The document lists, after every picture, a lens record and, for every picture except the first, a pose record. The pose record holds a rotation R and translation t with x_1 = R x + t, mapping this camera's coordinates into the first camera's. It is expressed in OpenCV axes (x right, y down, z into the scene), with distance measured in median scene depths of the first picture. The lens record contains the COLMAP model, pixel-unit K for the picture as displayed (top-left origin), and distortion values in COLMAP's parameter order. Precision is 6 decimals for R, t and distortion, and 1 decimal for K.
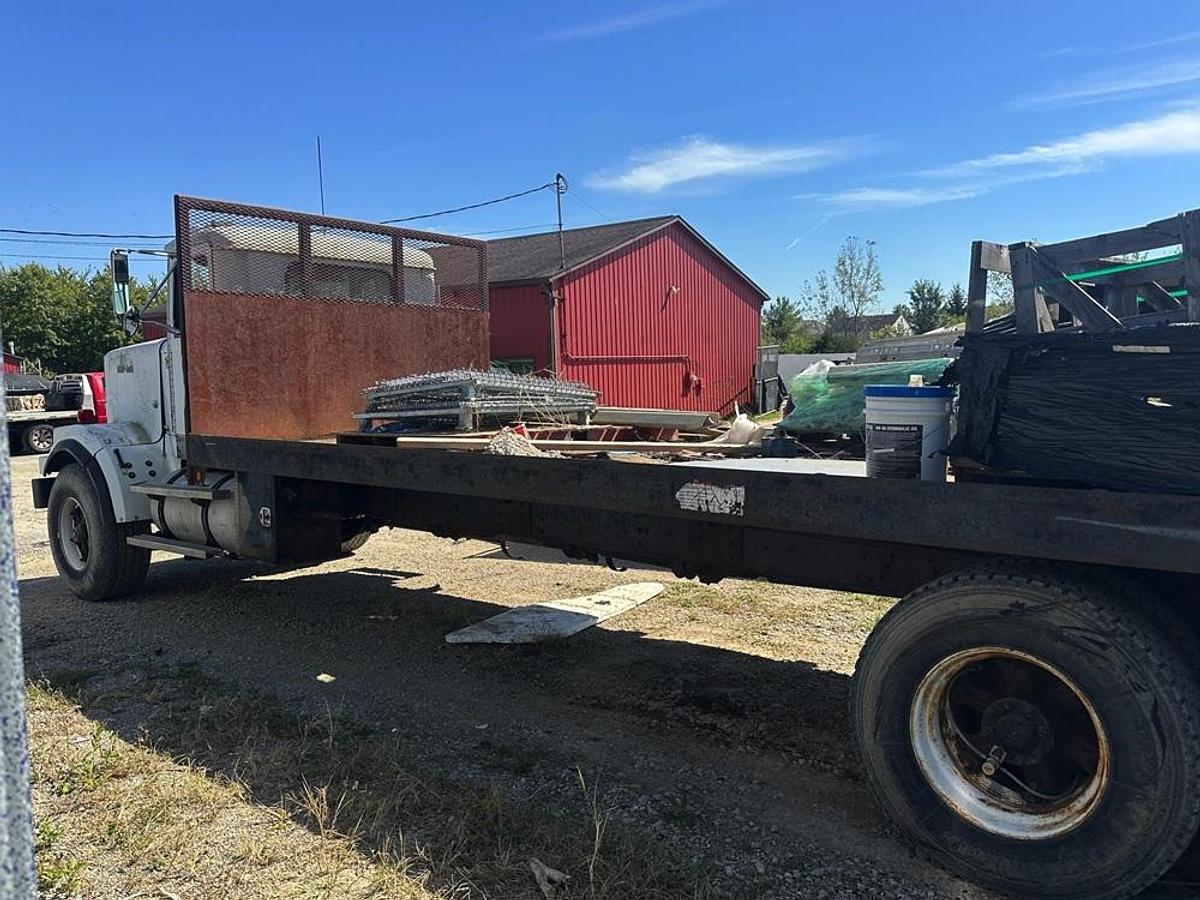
lens RADIAL K [[916.6, 0, 600.0], [0, 916.6, 450.0], [0, 0, 1]] dist [0.133868, -0.212138]
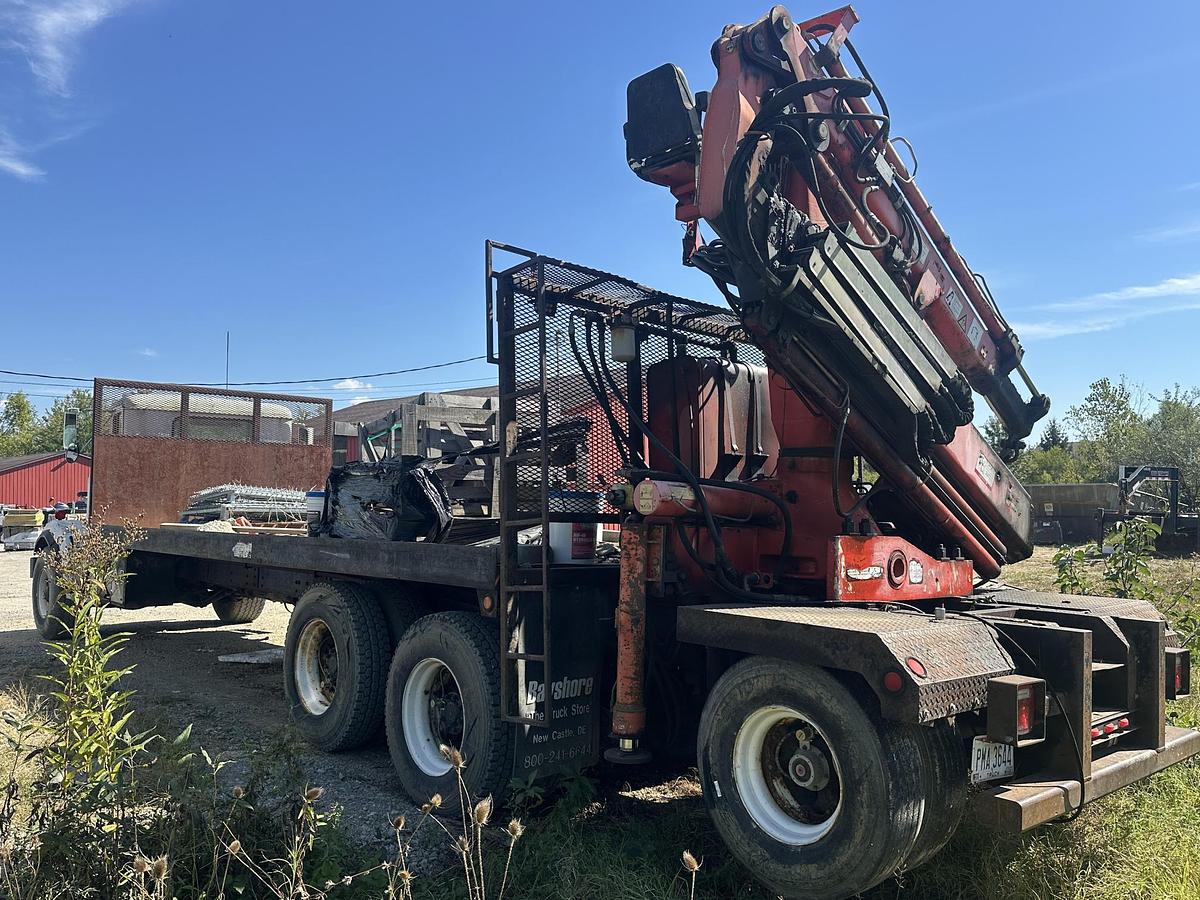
lens RADIAL K [[916.6, 0, 600.0], [0, 916.6, 450.0], [0, 0, 1]] dist [0.133868, -0.212138]
pose [[0.990046, 0.007238, -0.140561, 0.590071], [-0.026745, 0.990155, -0.137394, 0.049385], [0.138183, 0.139785, 0.980492, -0.422614]]
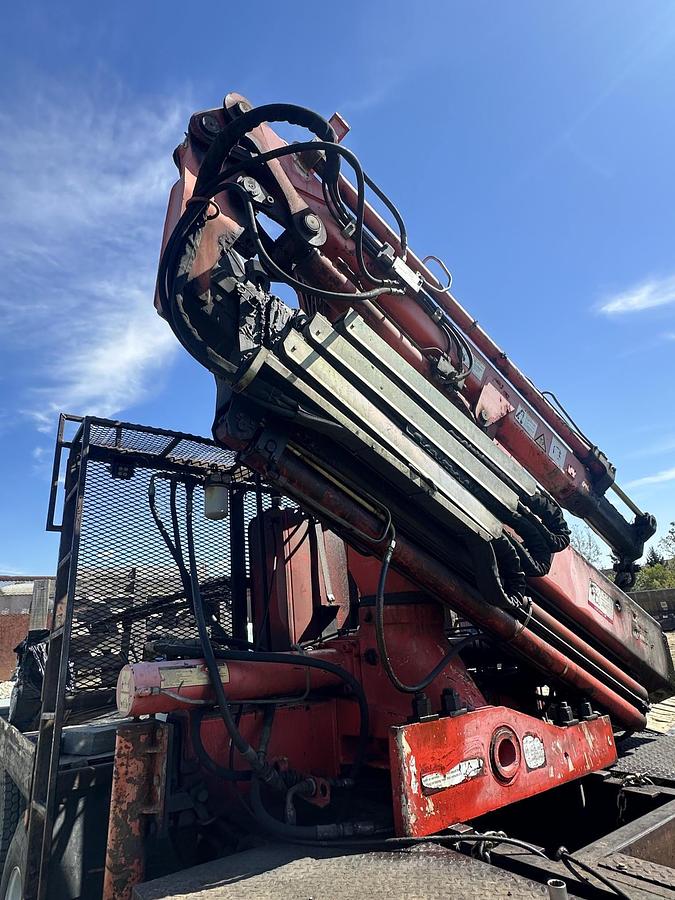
lens RADIAL K [[516.2, 0, 331.5], [0, 516.2, 452.1], [0, 0, 1]] dist [-0.001719, -0.000926]
pose [[0.967697, -0.136220, -0.212149, 0.690989], [0.043252, 0.918693, -0.392597, -0.003402], [0.248379, 0.370739, 0.894908, -0.082849]]
